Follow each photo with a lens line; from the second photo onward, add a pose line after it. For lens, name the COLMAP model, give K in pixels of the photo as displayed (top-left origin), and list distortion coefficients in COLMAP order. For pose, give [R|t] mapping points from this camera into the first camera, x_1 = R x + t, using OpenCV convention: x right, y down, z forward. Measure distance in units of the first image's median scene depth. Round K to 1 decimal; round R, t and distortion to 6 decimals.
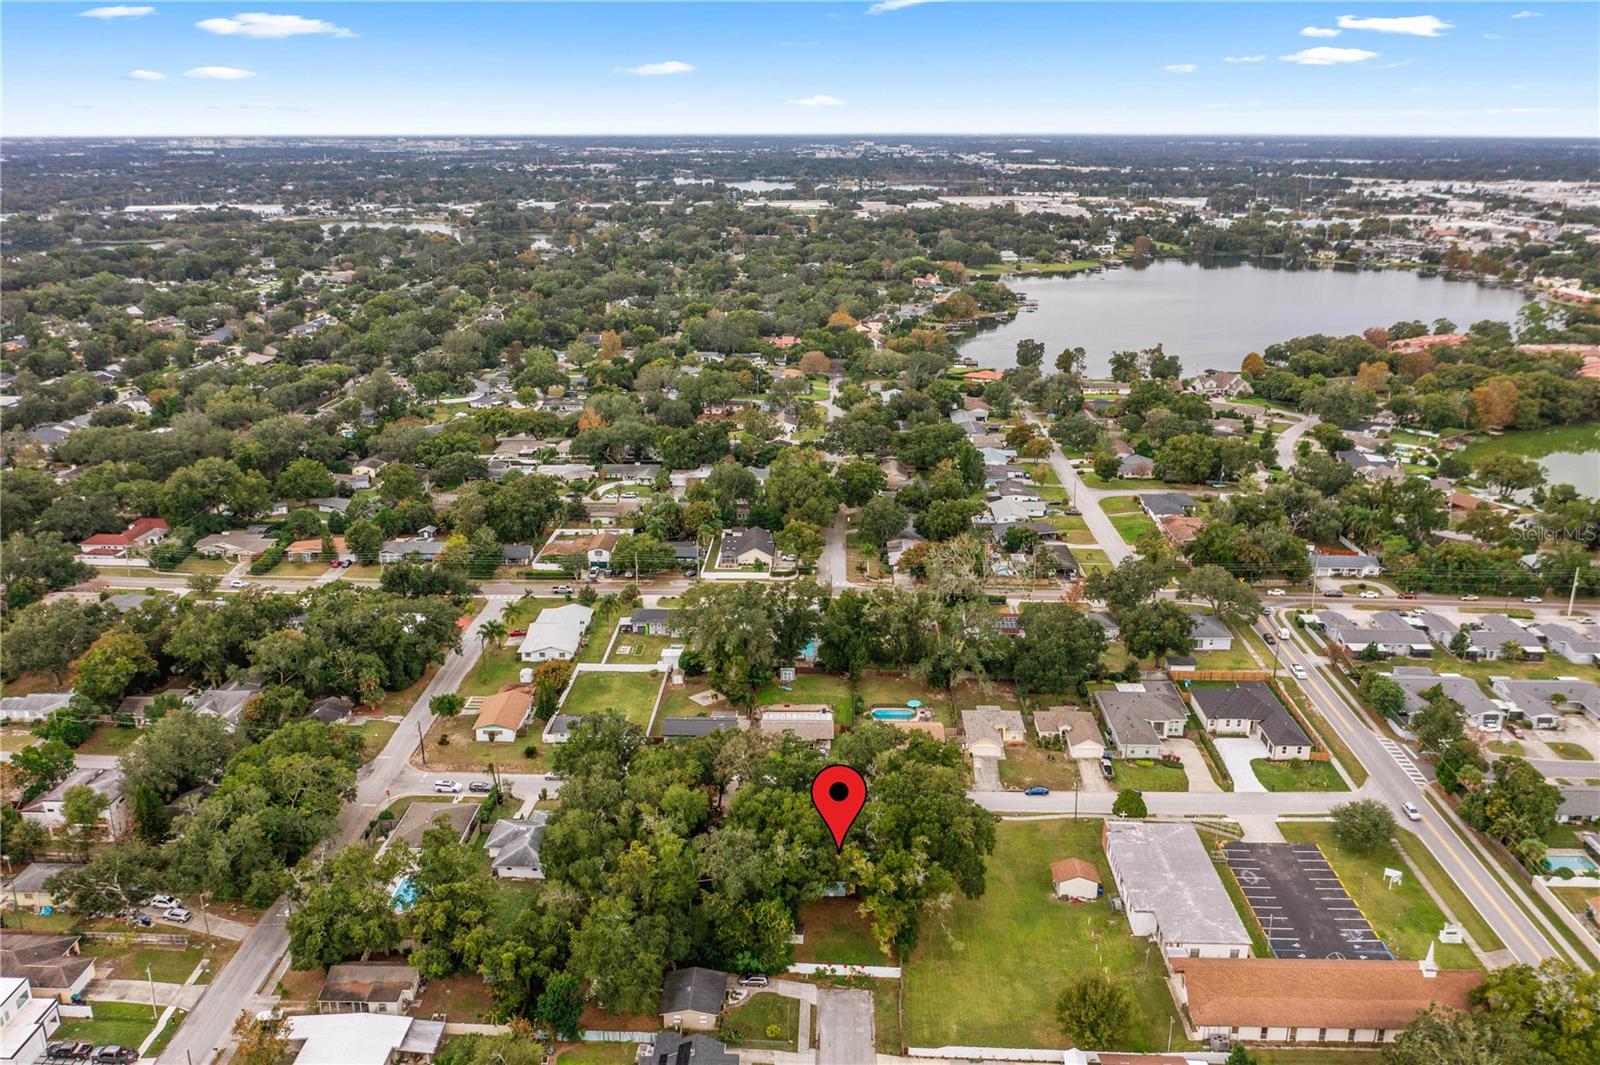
lens RADIAL K [[1307.1, 0, 800.0], [0, 1307.1, 532.5], [0, 0, 1]] dist [-0.002391, -0.005917]
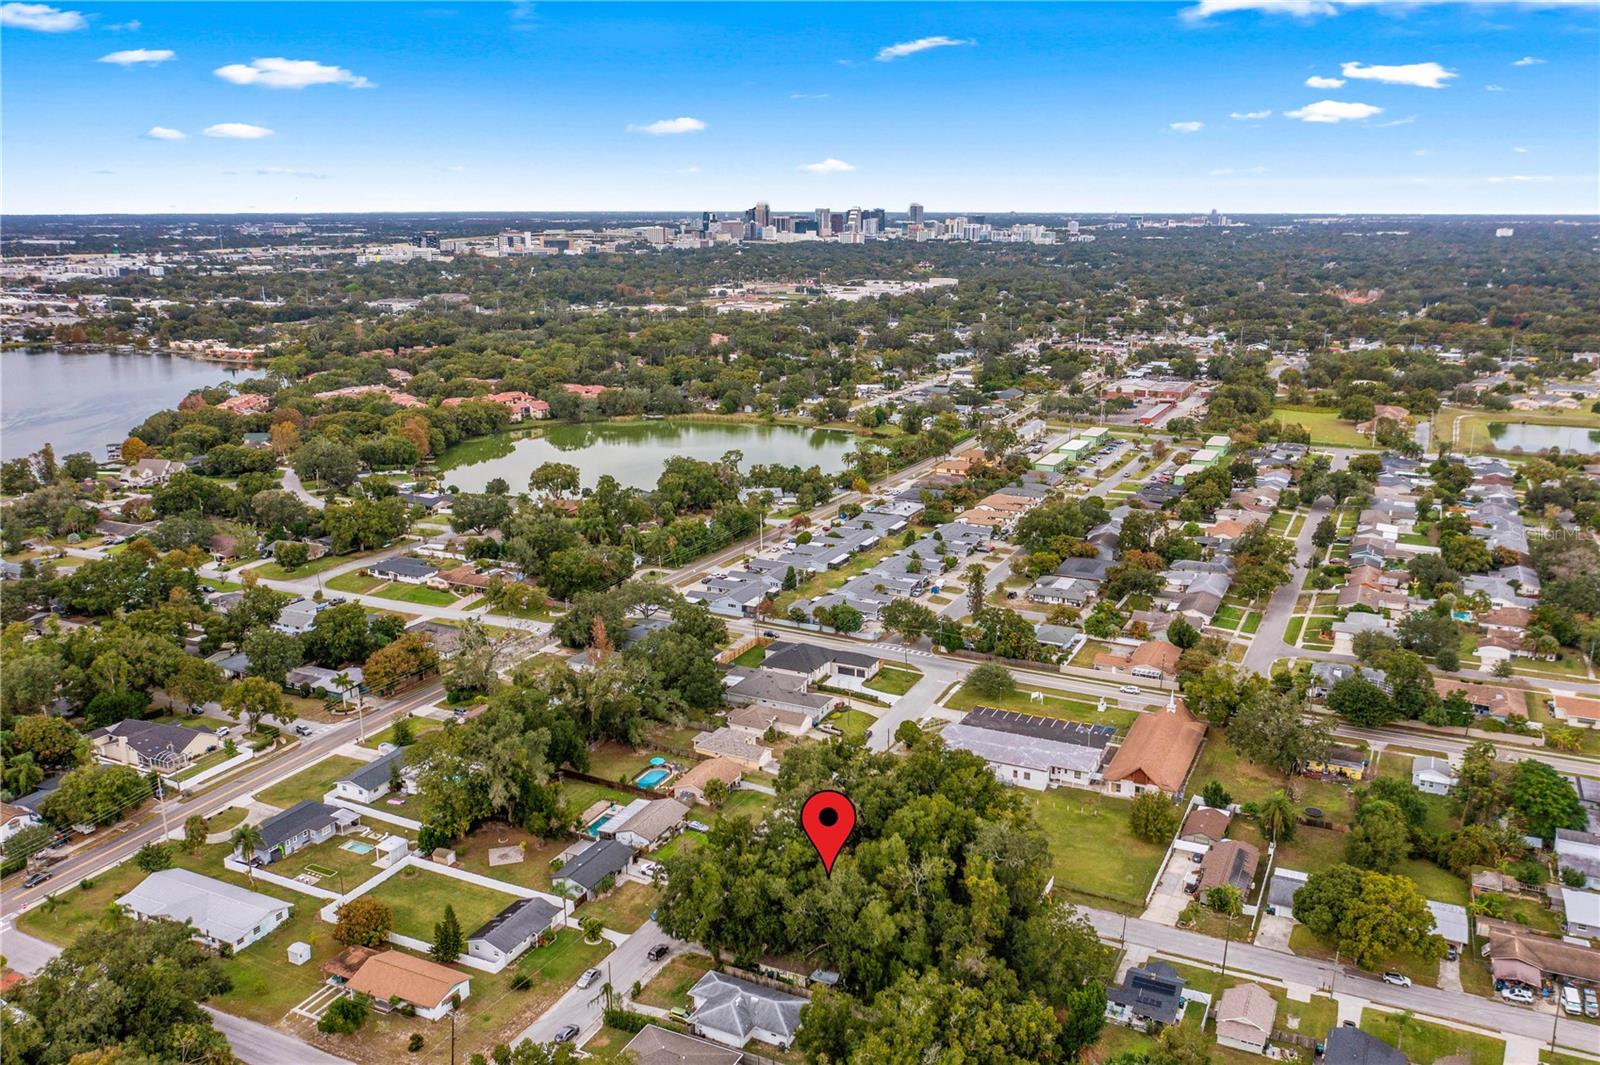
lens RADIAL K [[1307.1, 0, 800.0], [0, 1307.1, 532.5], [0, 0, 1]] dist [-0.002391, -0.005917]
pose [[0.417566, -0.230999, 0.878794, -0.790116], [0.278863, 0.953052, 0.118014, -0.136529], [-0.864797, 0.195785, 0.462379, 0.474036]]
